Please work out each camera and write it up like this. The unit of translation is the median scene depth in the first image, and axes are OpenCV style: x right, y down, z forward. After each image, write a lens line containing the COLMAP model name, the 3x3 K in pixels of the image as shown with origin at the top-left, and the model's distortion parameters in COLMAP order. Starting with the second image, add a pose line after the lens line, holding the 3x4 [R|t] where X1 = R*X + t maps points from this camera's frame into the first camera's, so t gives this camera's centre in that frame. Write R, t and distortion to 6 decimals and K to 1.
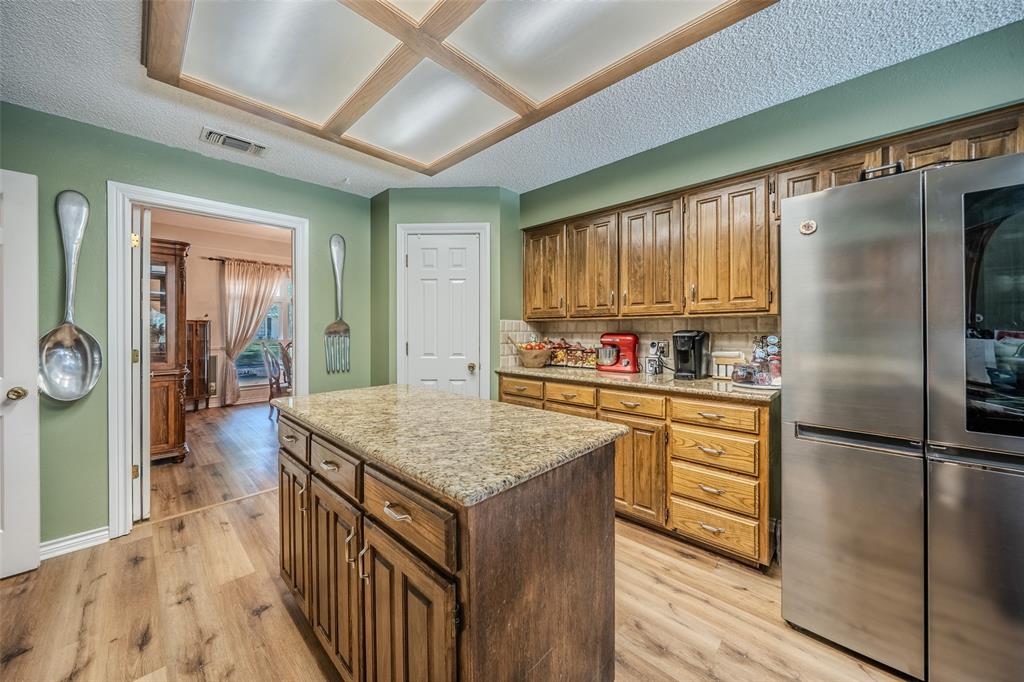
lens RADIAL K [[357.8, 0, 510.8], [0, 357.8, 330.9], [0, 0, 1]] dist [-0.006590, 0.000023]
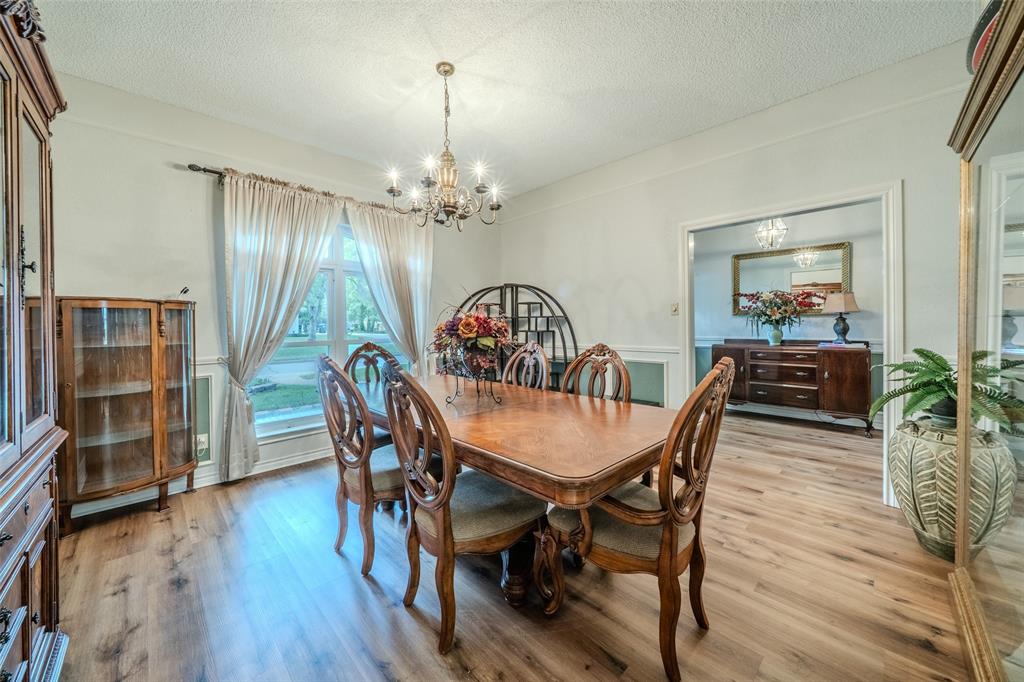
lens RADIAL K [[357.8, 0, 510.5], [0, 357.8, 332.1], [0, 0, 1]] dist [-0.006590, 0.000023]
pose [[0.999651, -0.002321, -0.026307, -0.415559], [0.002701, 0.999892, 0.014419, 0.005033], [0.026270, -0.014485, 0.999550, 0.541177]]
